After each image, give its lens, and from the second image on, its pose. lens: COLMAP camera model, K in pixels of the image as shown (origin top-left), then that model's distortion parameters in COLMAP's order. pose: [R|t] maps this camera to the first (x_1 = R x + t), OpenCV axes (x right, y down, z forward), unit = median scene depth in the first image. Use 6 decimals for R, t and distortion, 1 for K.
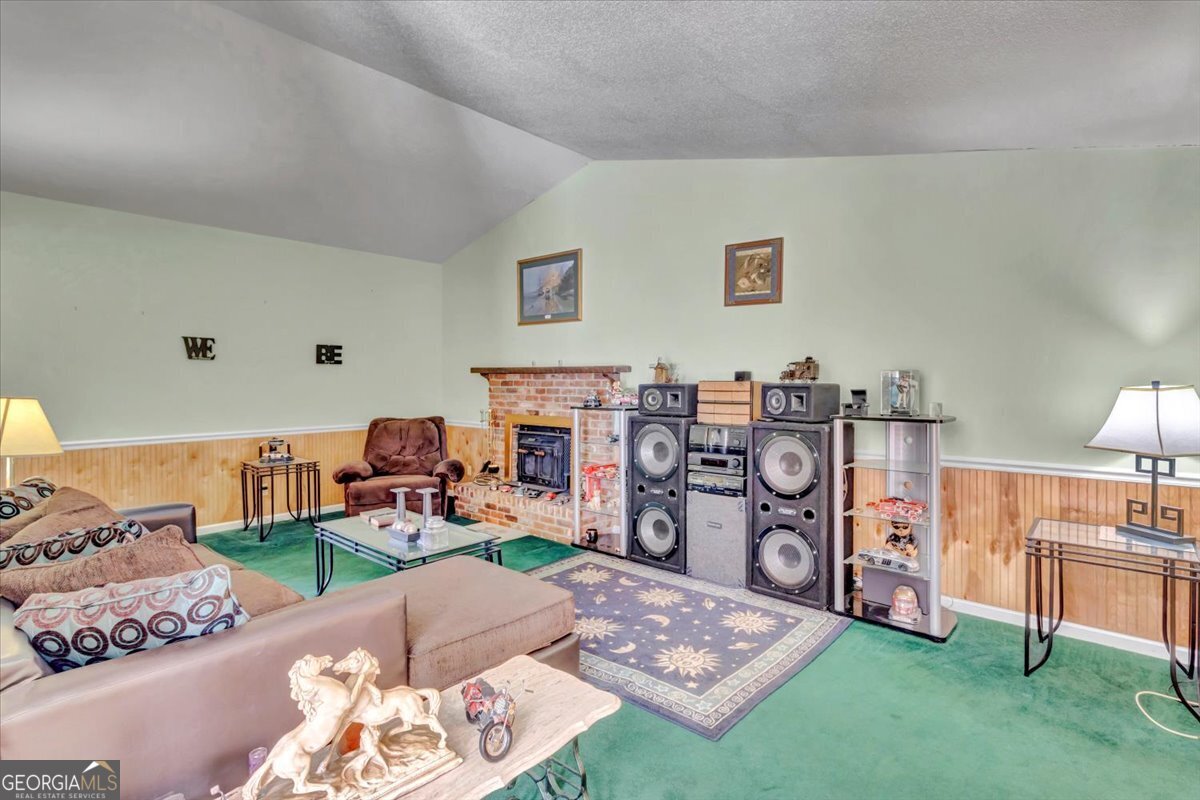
lens RADIAL K [[588.6, 0, 611.8], [0, 588.6, 386.3], [0, 0, 1]] dist [-0.000780, 0.000193]
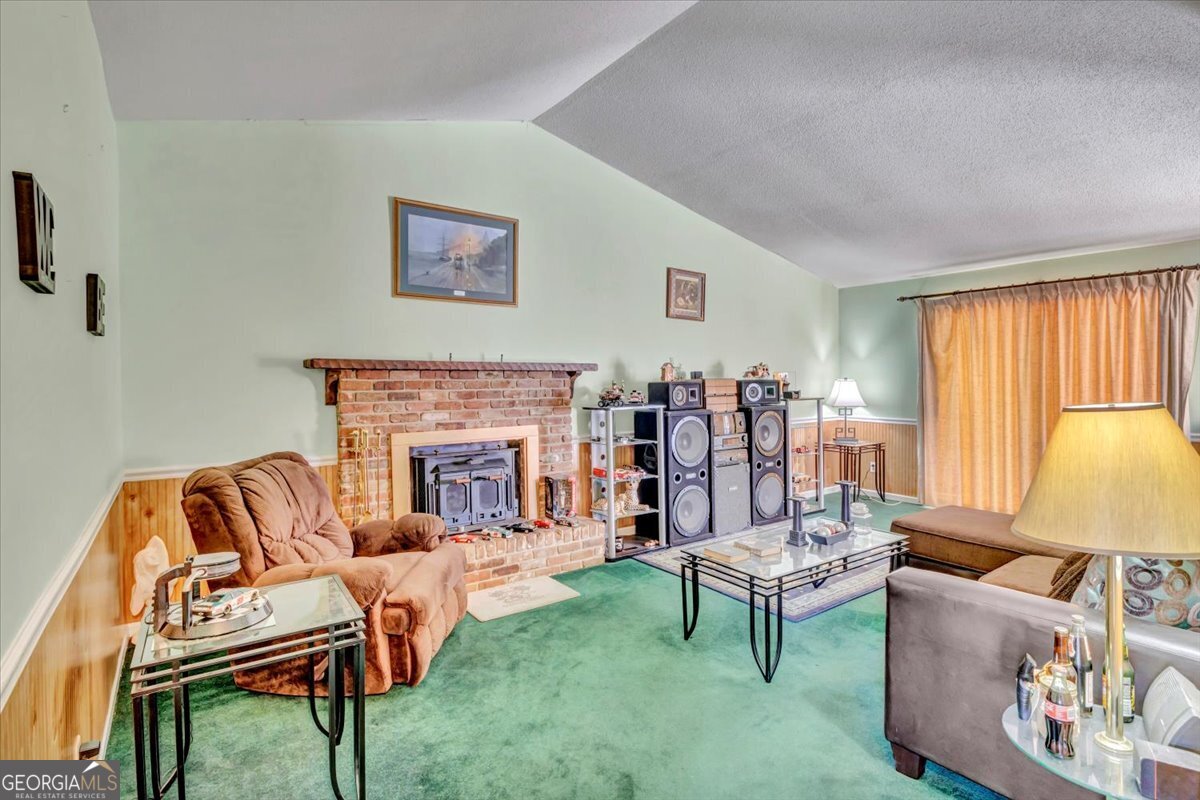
lens RADIAL K [[588.6, 0, 611.8], [0, 588.6, 386.3], [0, 0, 1]] dist [-0.000780, 0.000193]
pose [[0.213483, -0.016425, 0.976809, -0.812536], [0.015355, 0.999792, 0.013456, -0.009974], [-0.976826, 0.012127, 0.213691, 0.685610]]
